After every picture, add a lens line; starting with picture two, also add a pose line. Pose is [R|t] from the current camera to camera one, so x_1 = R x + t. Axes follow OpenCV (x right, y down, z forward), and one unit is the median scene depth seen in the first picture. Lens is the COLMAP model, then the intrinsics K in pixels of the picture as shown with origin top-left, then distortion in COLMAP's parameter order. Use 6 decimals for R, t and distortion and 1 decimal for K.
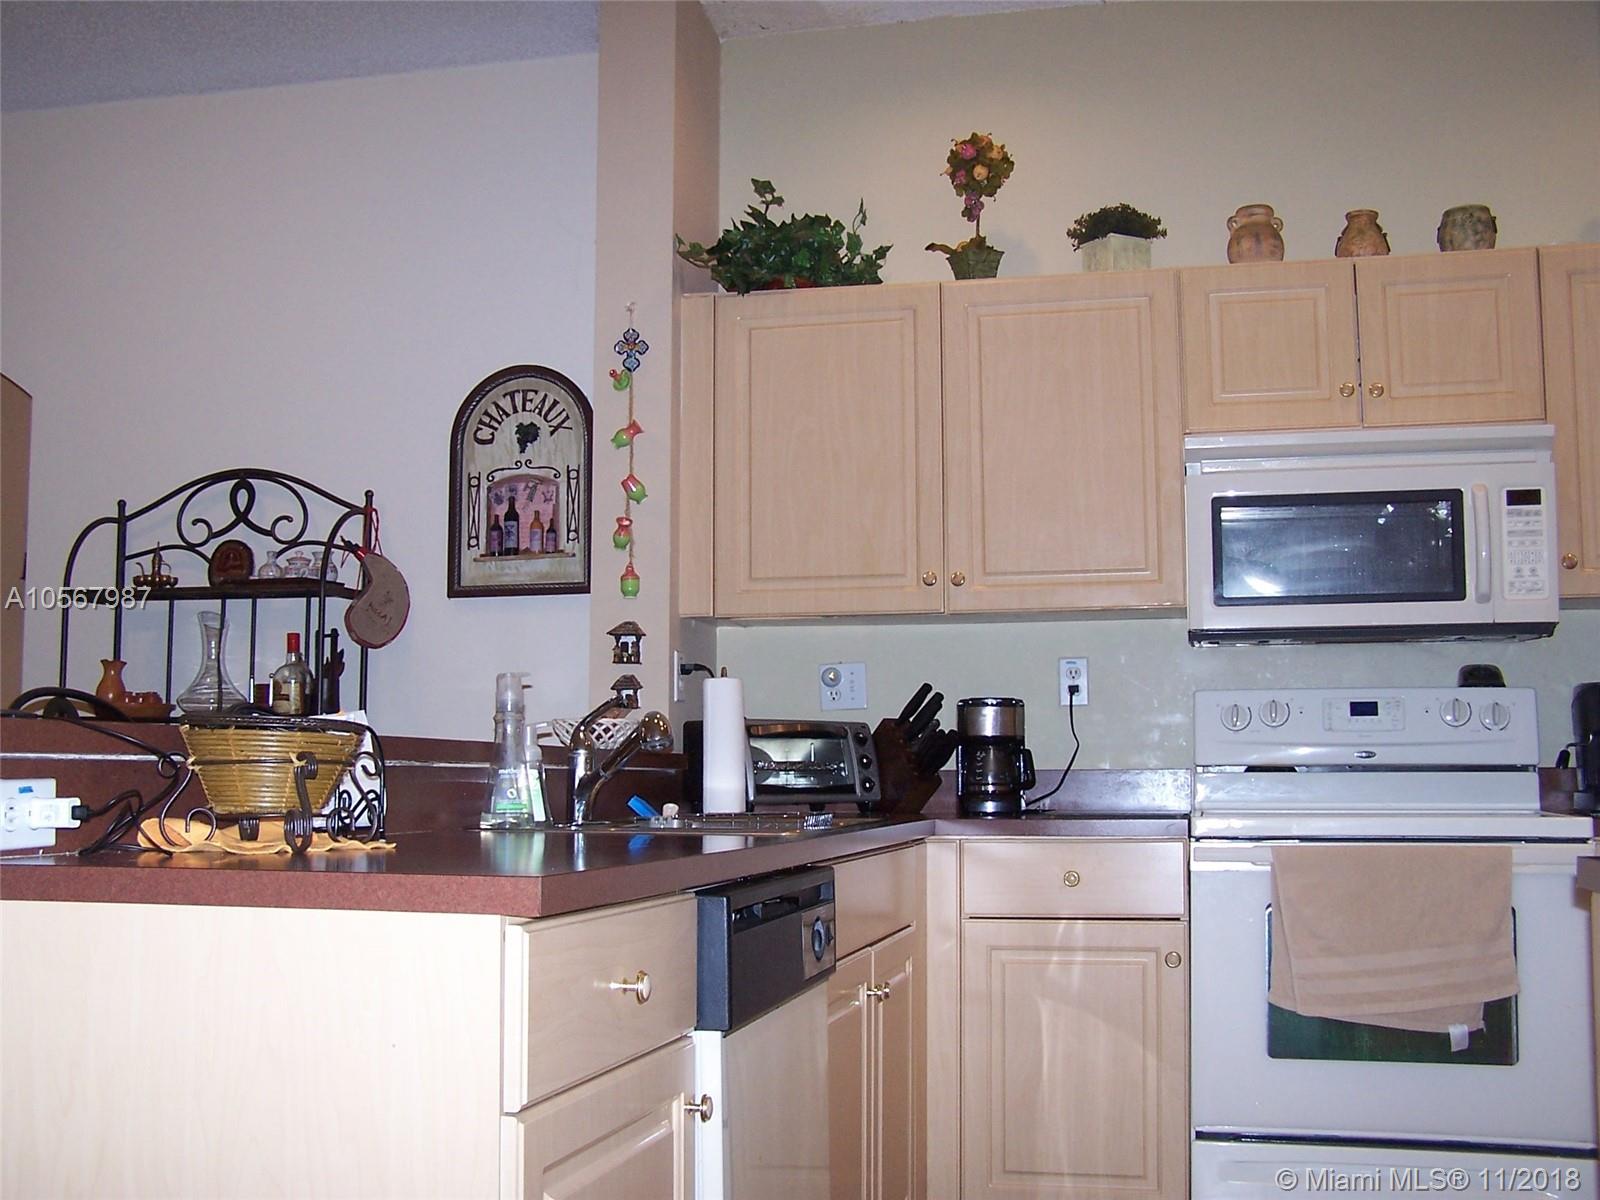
lens RADIAL K [[1810.4, 0, 802.8], [0, 1810.4, 647.5], [0, 0, 1]] dist [-0.099862, 0.000000]
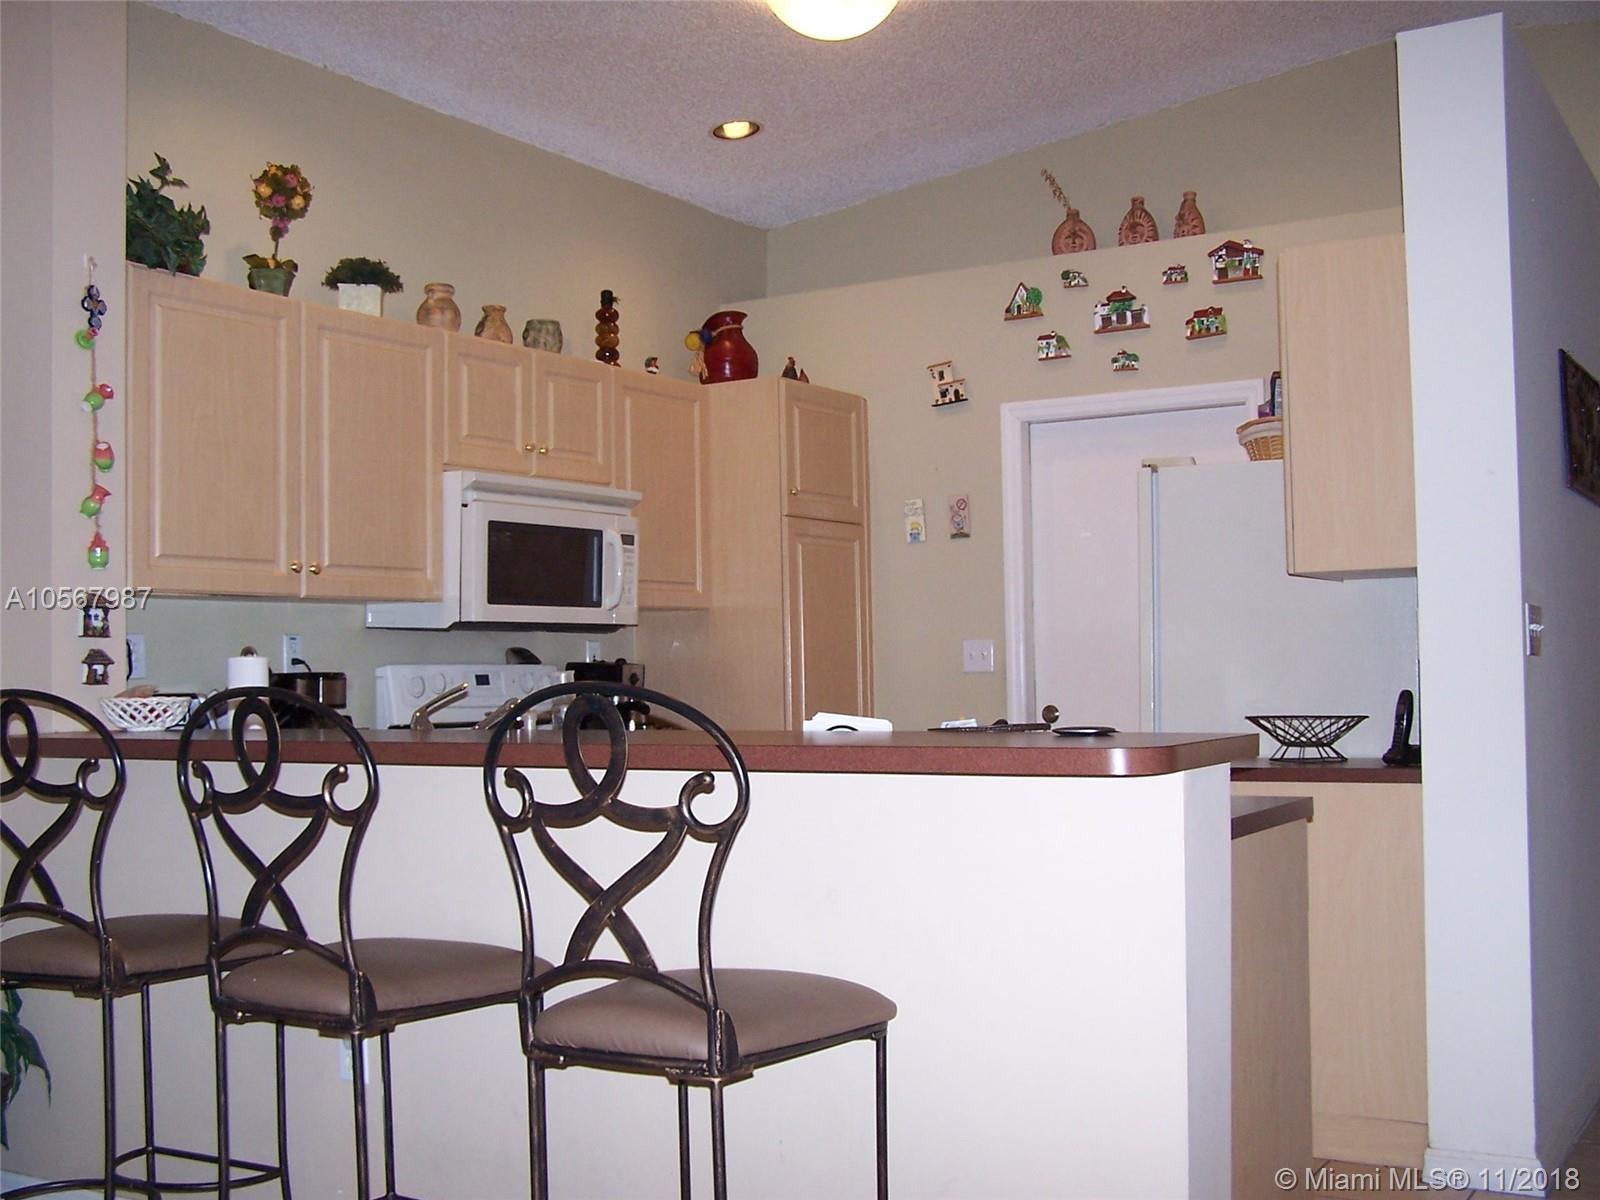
lens RADIAL K [[1810.4, 0, 809.7], [0, 1810.4, 573.1], [0, 0, 1]] dist [-0.099862, 0.000000]
pose [[0.323965, 0.046421, 0.944930, -0.769452], [-0.055450, 0.998010, -0.030018, -0.016081], [-0.944443, -0.042671, 0.325894, 0.295307]]
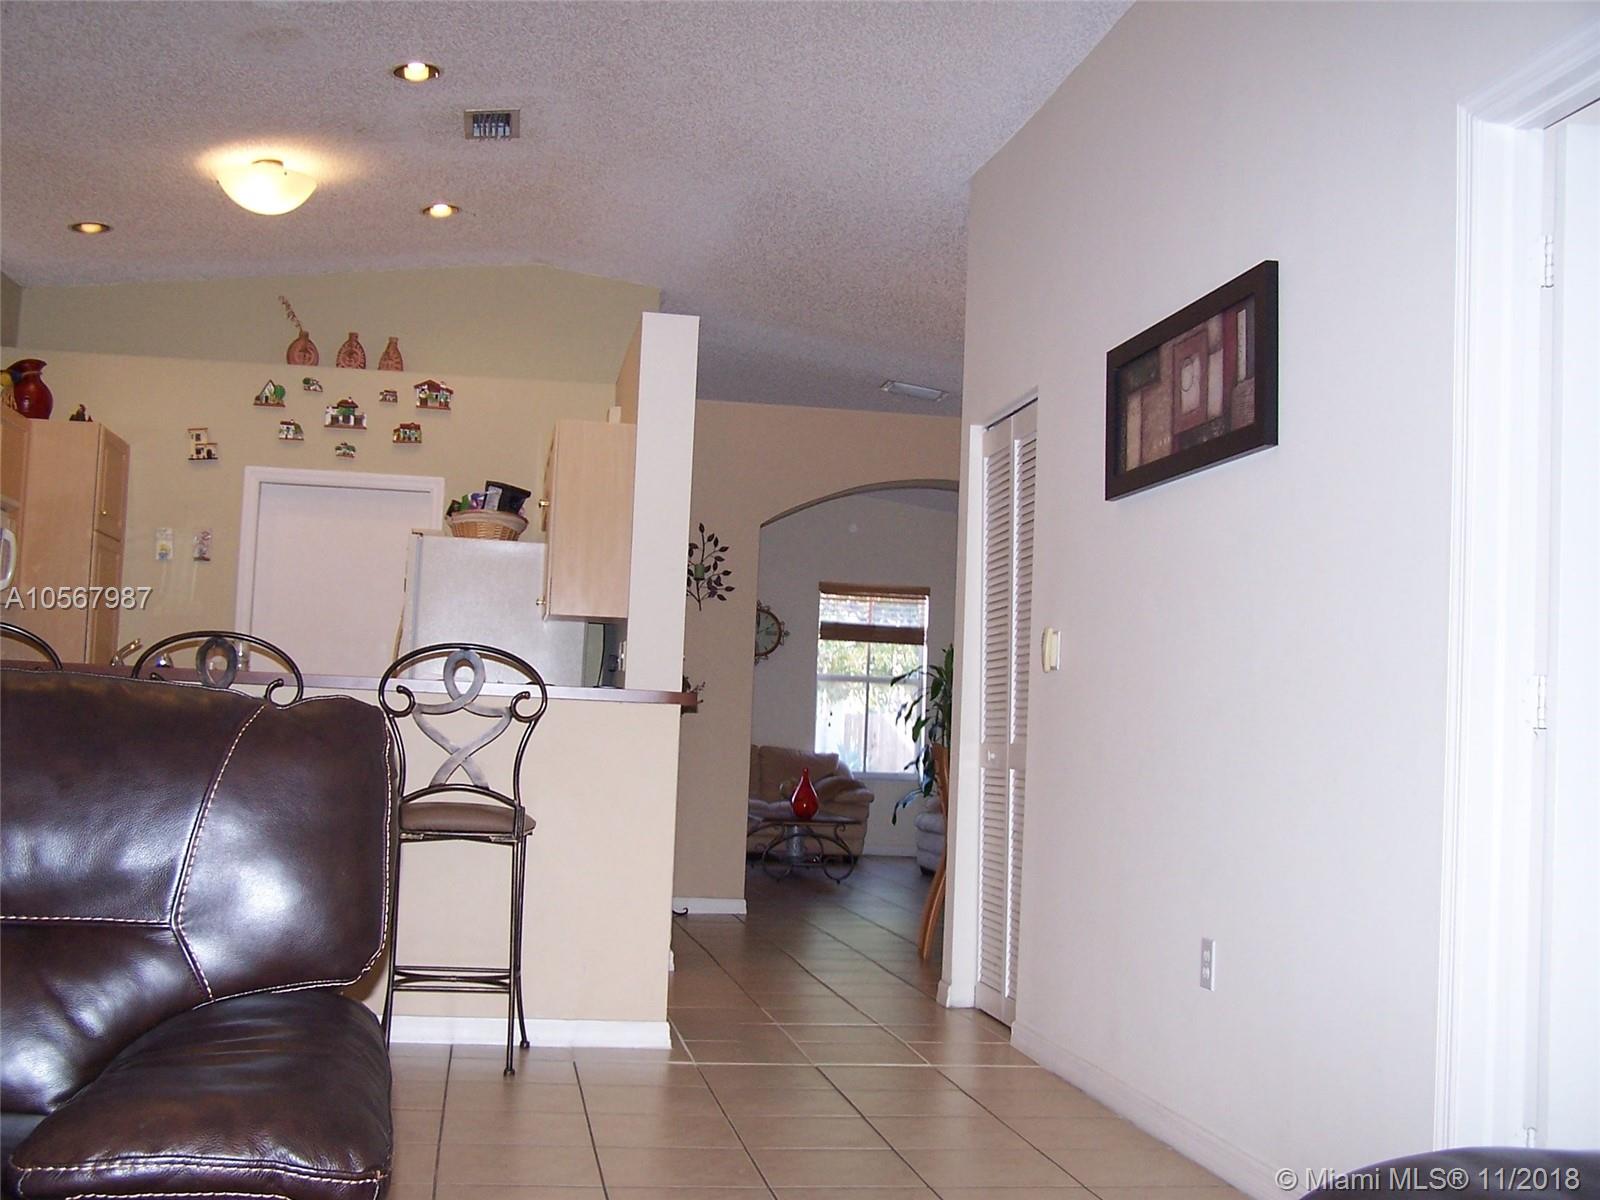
lens RADIAL K [[1810.4, 0, 773.7], [0, 1810.4, 604.2], [0, 0, 1]] dist [-0.099862, 0.000000]
pose [[-0.362192, 0.049485, 0.930789, -1.318709], [-0.112215, 0.989012, -0.096246, 0.060585], [-0.925324, -0.139308, -0.352659, 0.724740]]
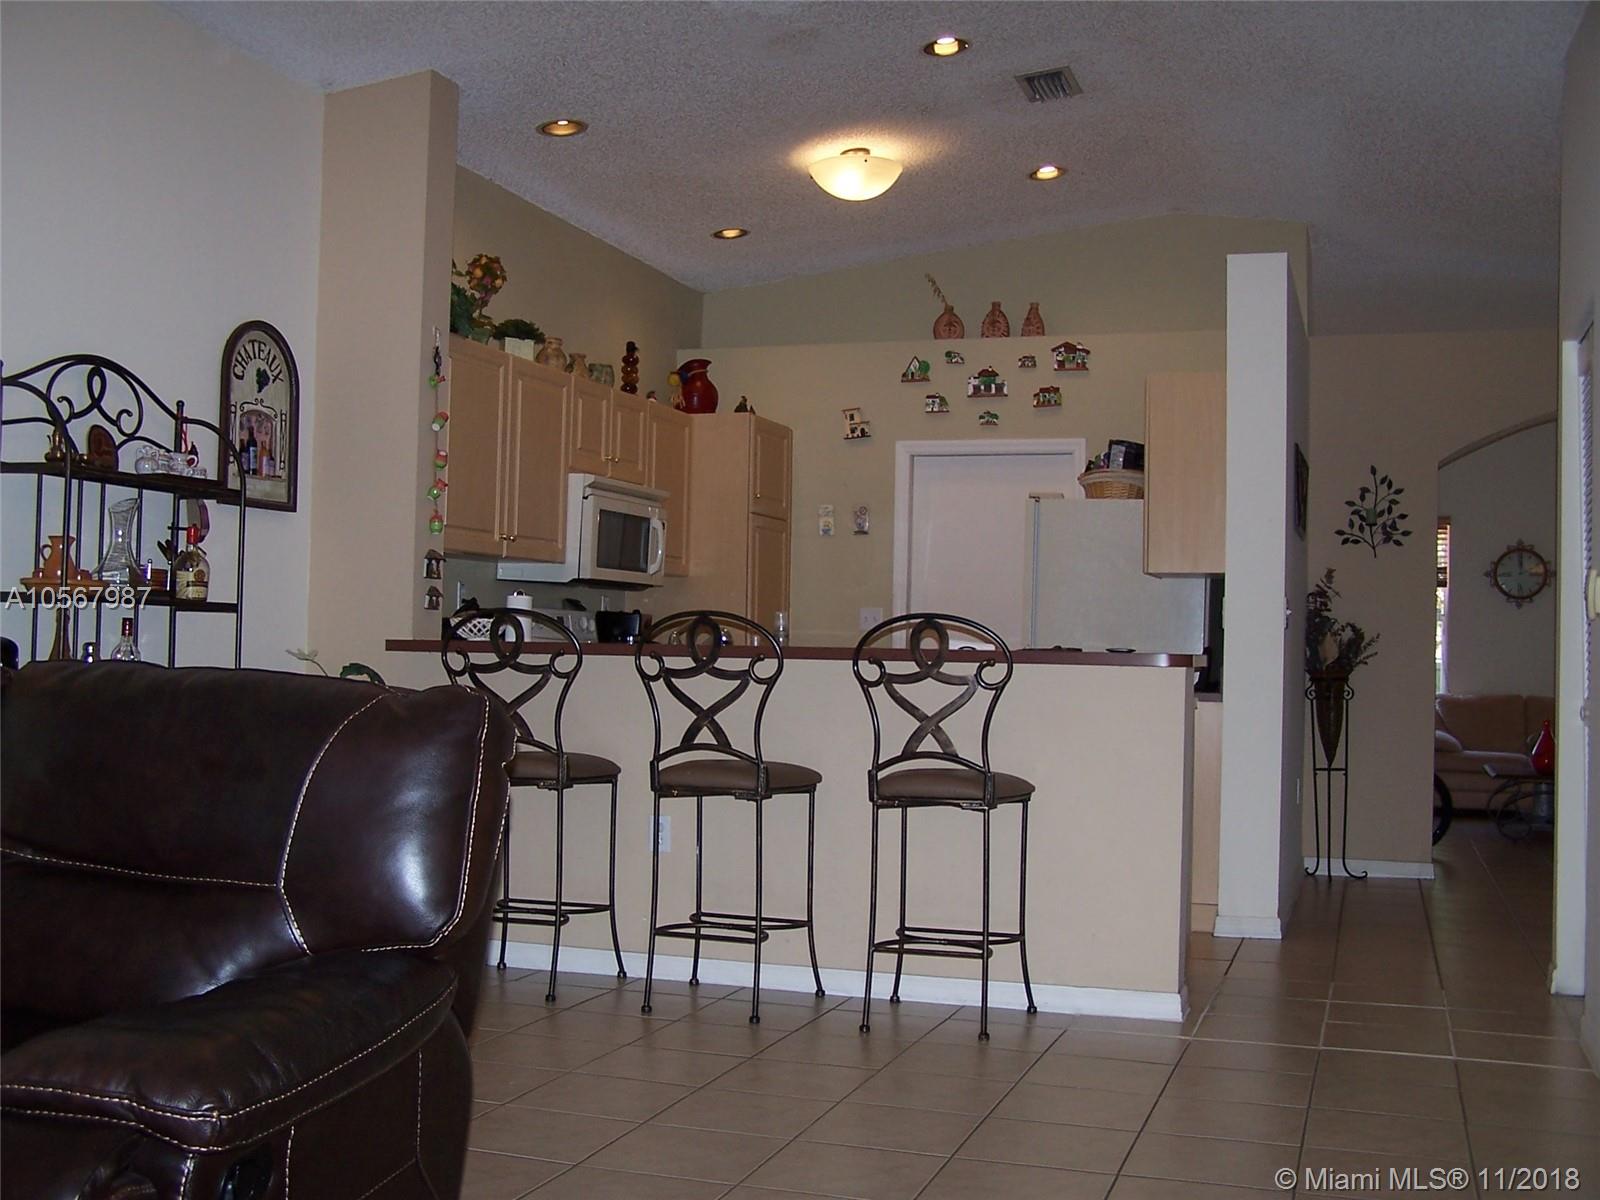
lens RADIAL K [[1810.4, 0, 811.8], [0, 1810.4, 602.1], [0, 0, 1]] dist [-0.099862, 0.000000]
pose [[0.097005, 0.029889, 0.994835, -1.345197], [-0.095832, 0.995185, -0.020555, 0.025098], [-0.990659, -0.093344, 0.099402, 0.485389]]
